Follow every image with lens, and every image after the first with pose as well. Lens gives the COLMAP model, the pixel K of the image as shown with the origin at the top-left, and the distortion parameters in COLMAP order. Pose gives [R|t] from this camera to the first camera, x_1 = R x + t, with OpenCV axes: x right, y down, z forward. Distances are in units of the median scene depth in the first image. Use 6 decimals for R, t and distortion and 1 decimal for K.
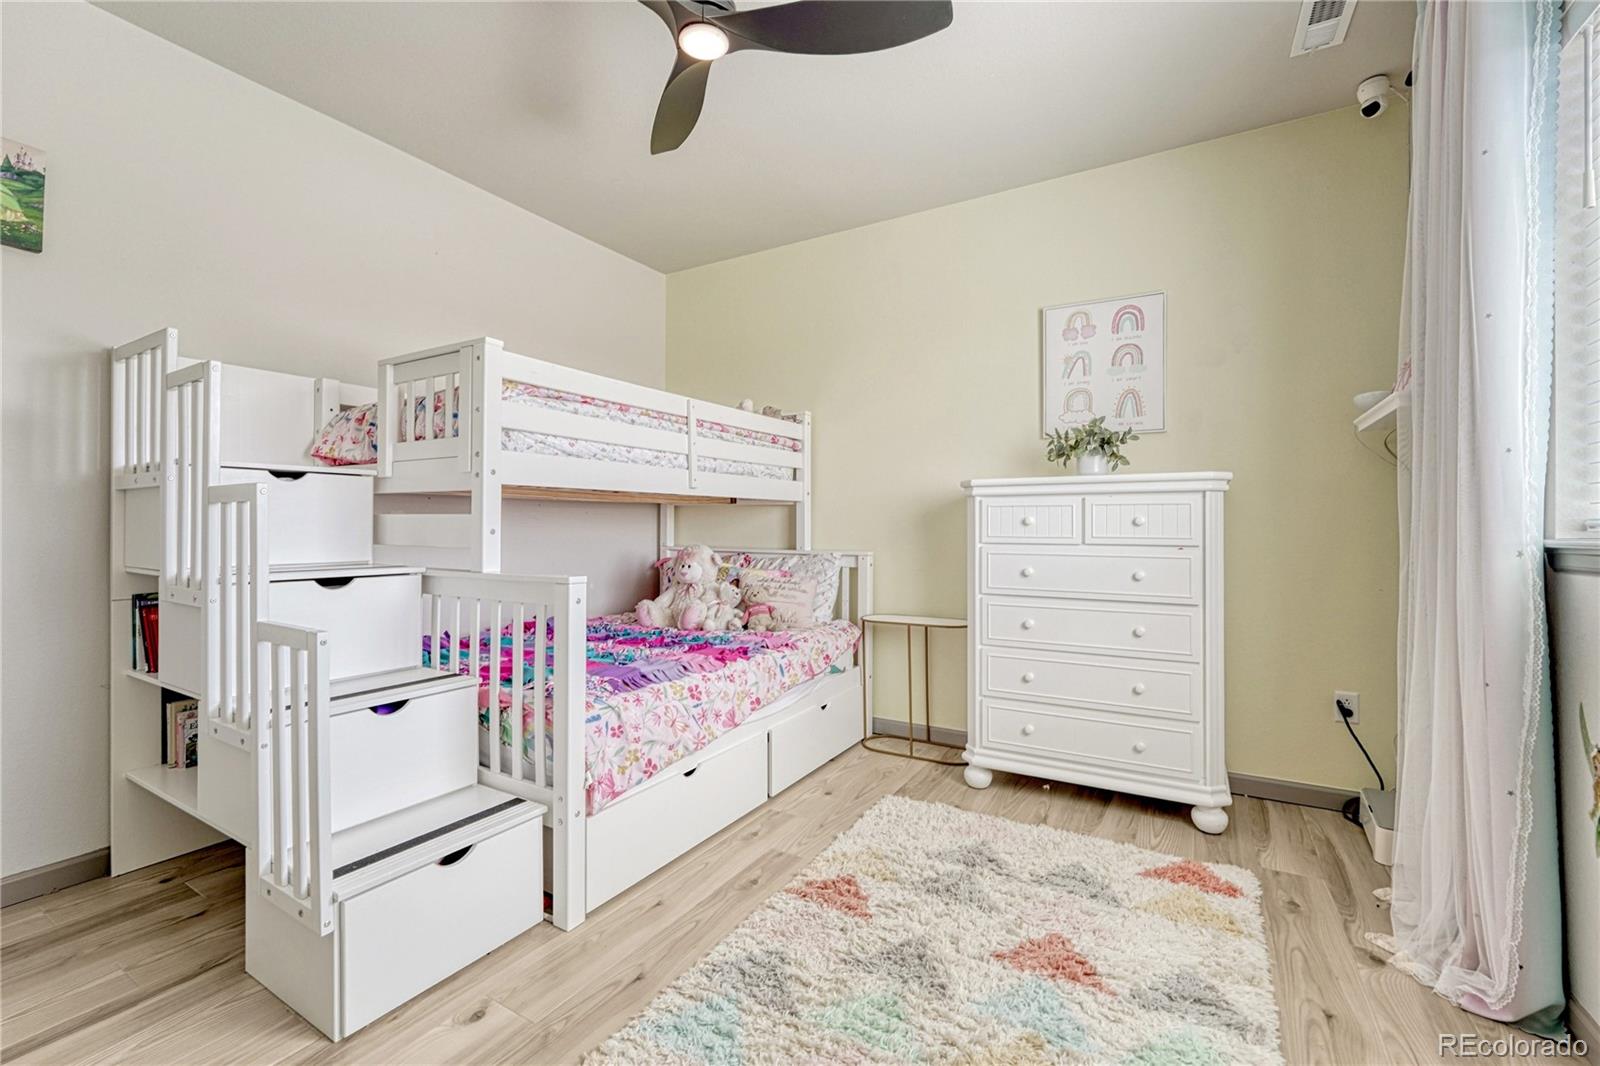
lens RADIAL K [[671.6, 0, 797.4], [0, 671.6, 525.1], [0, 0, 1]] dist [-0.010203, -0.000179]
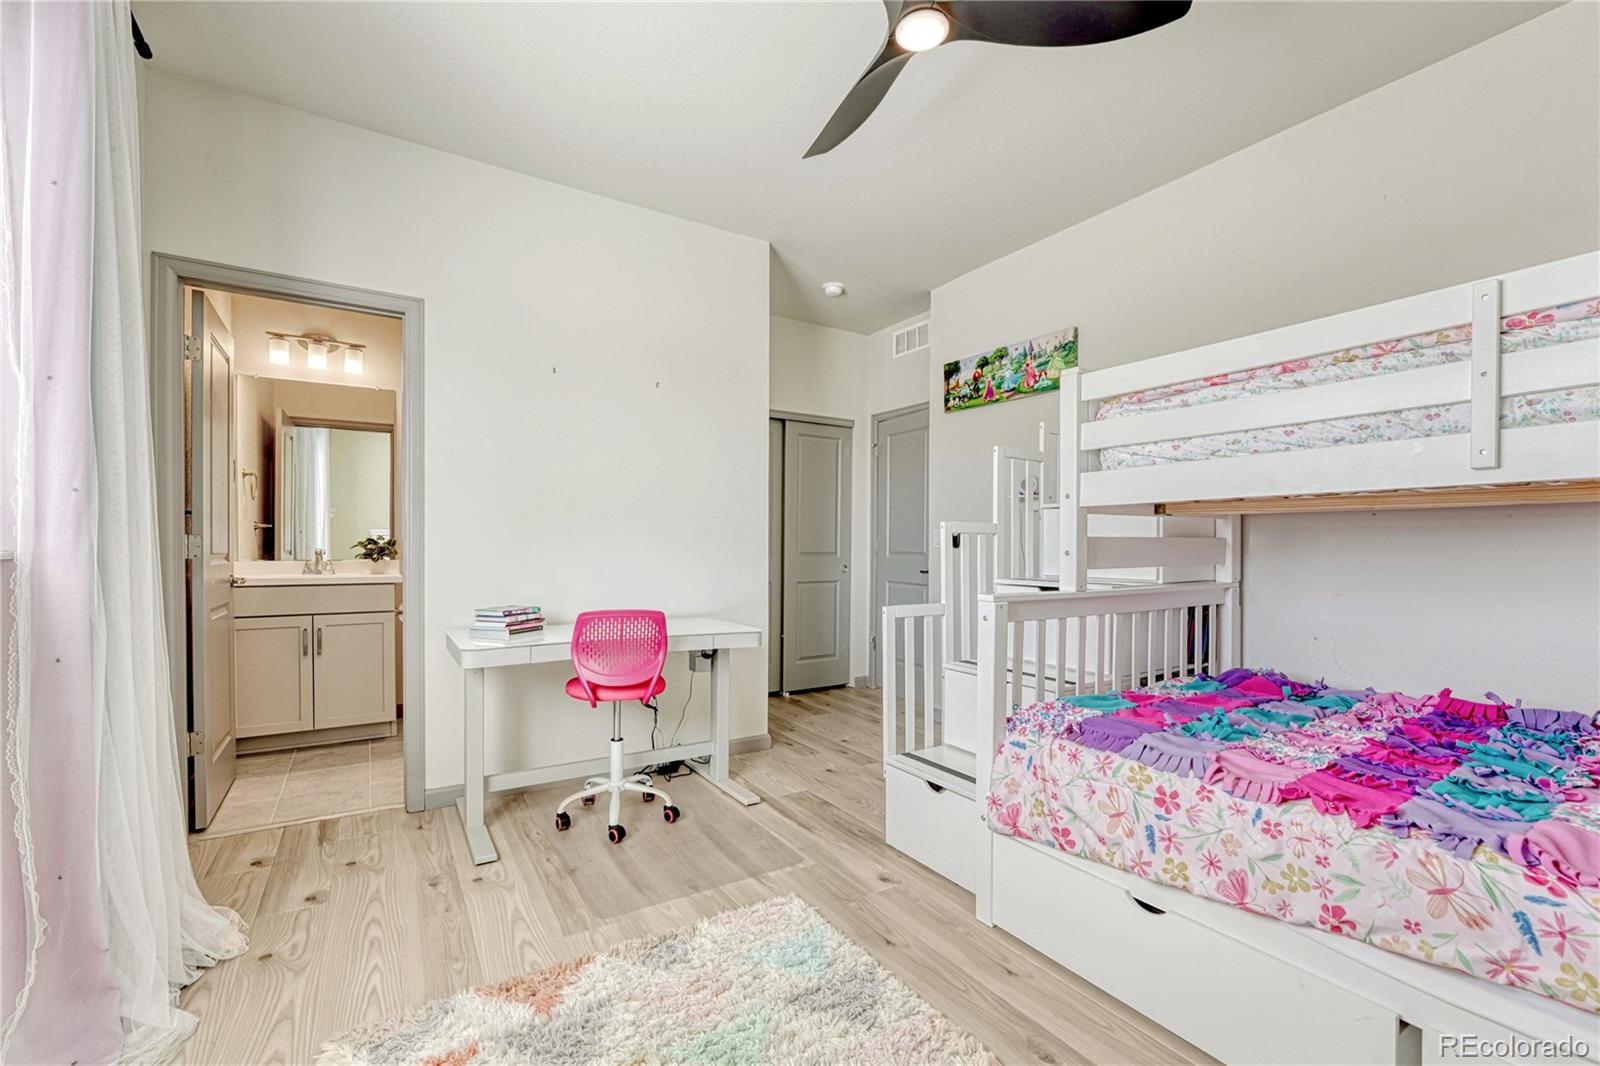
lens RADIAL K [[671.6, 0, 797.4], [0, 671.6, 525.1], [0, 0, 1]] dist [-0.010203, -0.000179]
pose [[-0.459219, -0.020102, -0.888095, 0.643147], [0.009868, 0.999567, -0.027728, -0.007972], [0.888268, -0.021498, -0.458822, 1.037670]]
